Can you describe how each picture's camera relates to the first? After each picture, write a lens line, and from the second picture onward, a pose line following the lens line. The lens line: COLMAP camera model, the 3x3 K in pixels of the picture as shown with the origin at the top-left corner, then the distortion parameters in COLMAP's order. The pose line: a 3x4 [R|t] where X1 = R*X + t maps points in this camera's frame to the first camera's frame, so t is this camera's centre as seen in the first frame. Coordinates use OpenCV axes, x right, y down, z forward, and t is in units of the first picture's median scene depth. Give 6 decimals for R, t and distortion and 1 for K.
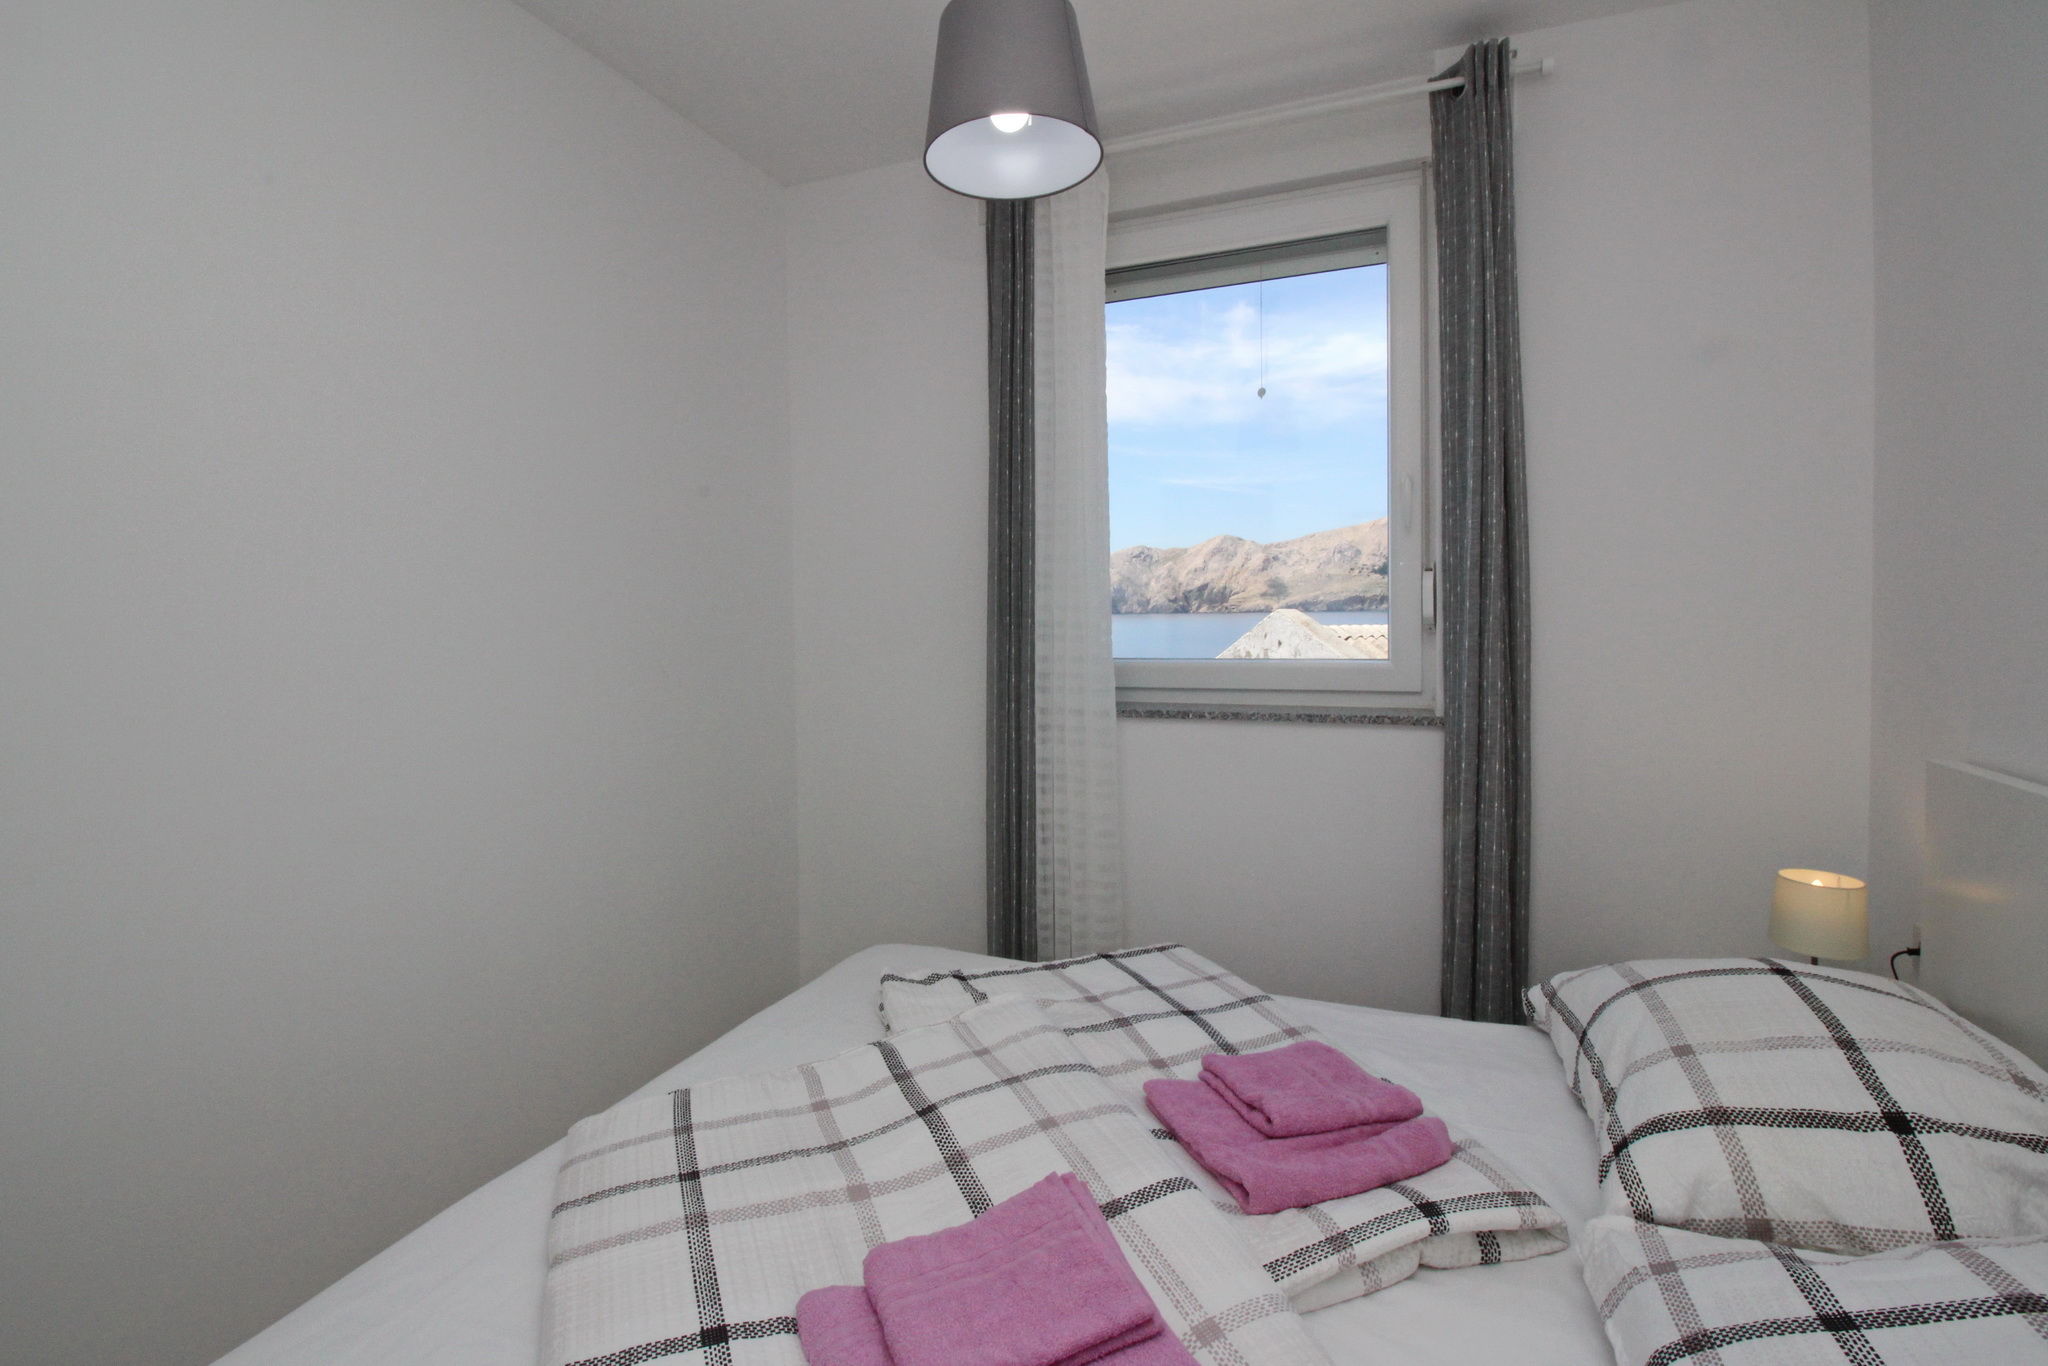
lens RADIAL K [[943.9, 0, 992.9], [0, 943.9, 640.8], [0, 0, 1]] dist [0.000666, -0.011202]
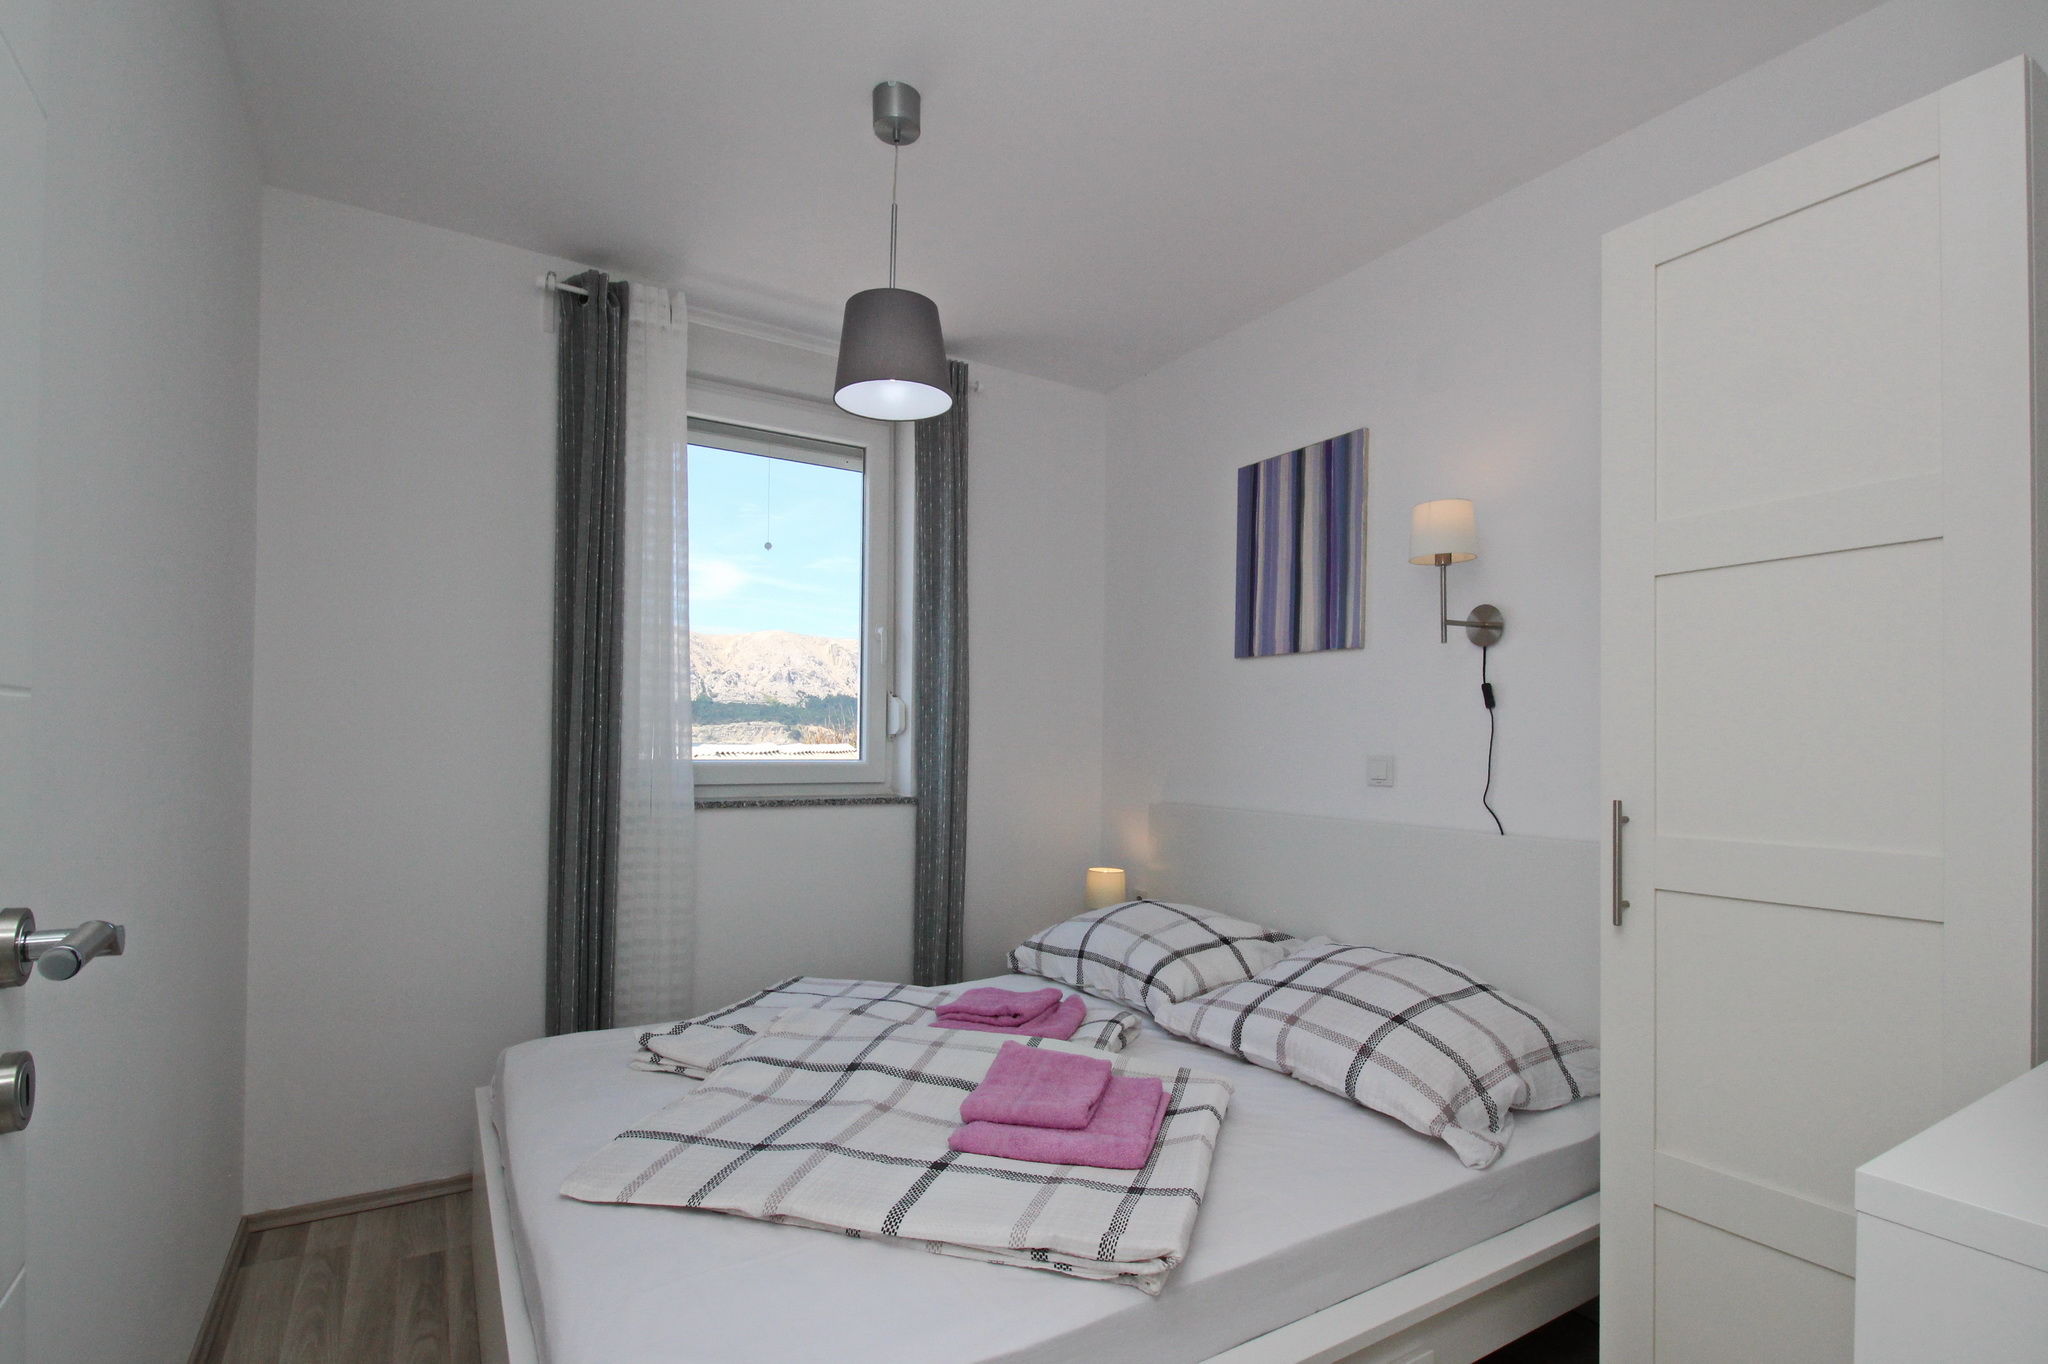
lens RADIAL K [[907.7, 0, 1059.0], [0, 907.7, 749.4], [0, 0, 1]] dist [0.015047, -0.000190]
pose [[0.592851, 0.014472, 0.805182, -0.583486], [0.001698, 0.999814, -0.019221, 0.037097], [-0.805310, 0.012763, 0.592716, -0.020207]]
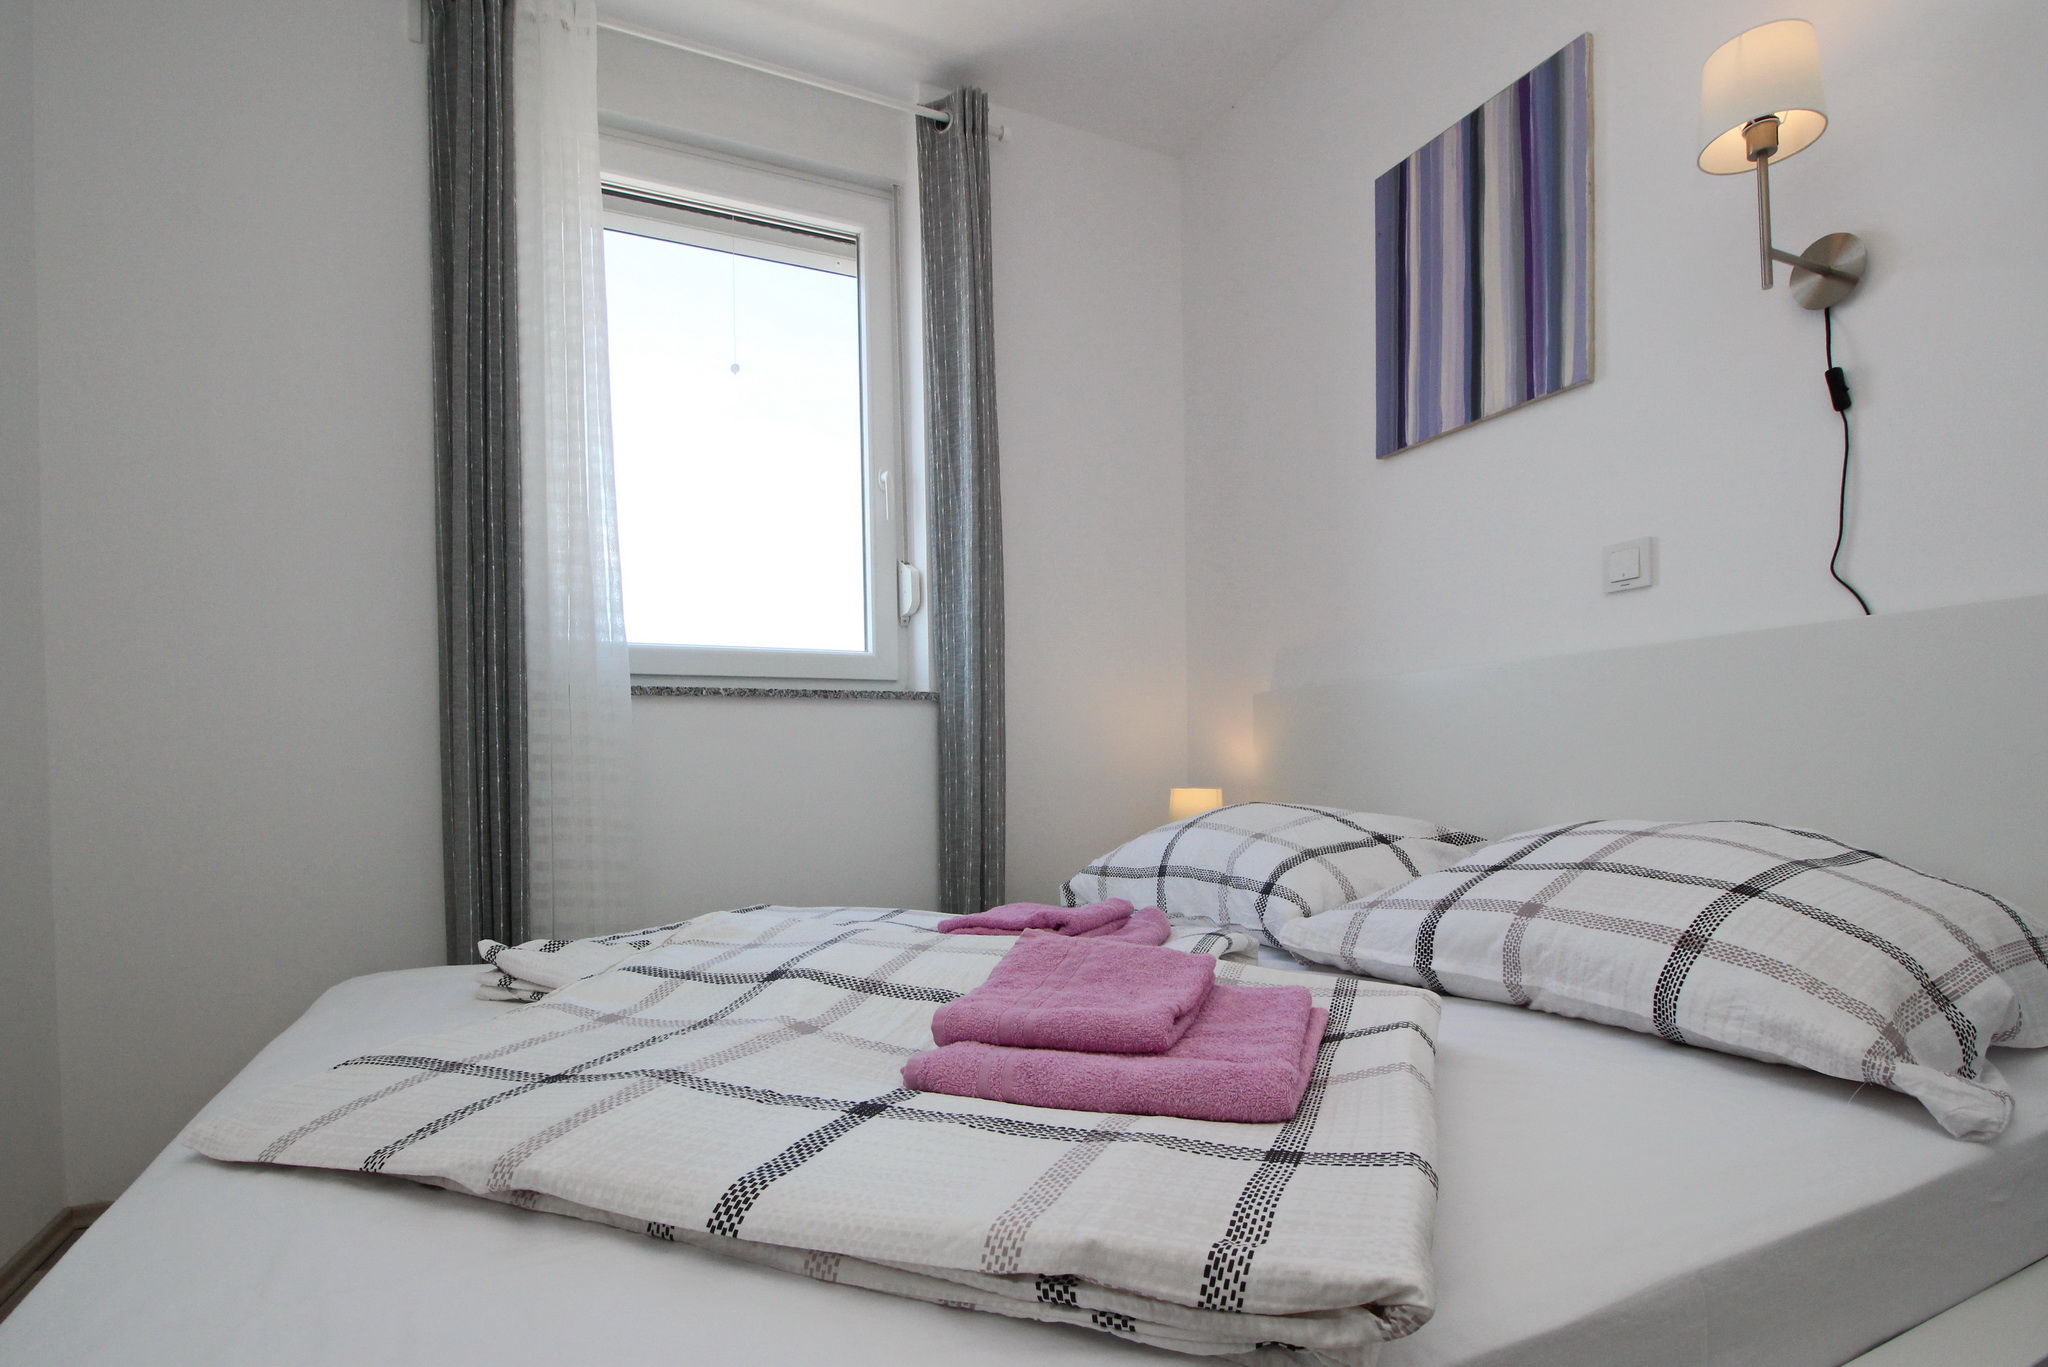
lens RADIAL K [[992.9, 0, 1027.6], [0, 992.9, 779.3], [0, 0, 1]] dist [0.001239, -0.013550]
pose [[0.679564, -0.021777, 0.733293, -0.331474], [0.028463, 0.999589, 0.003308, 0.199811], [-0.733064, 0.018624, 0.679905, 0.150908]]
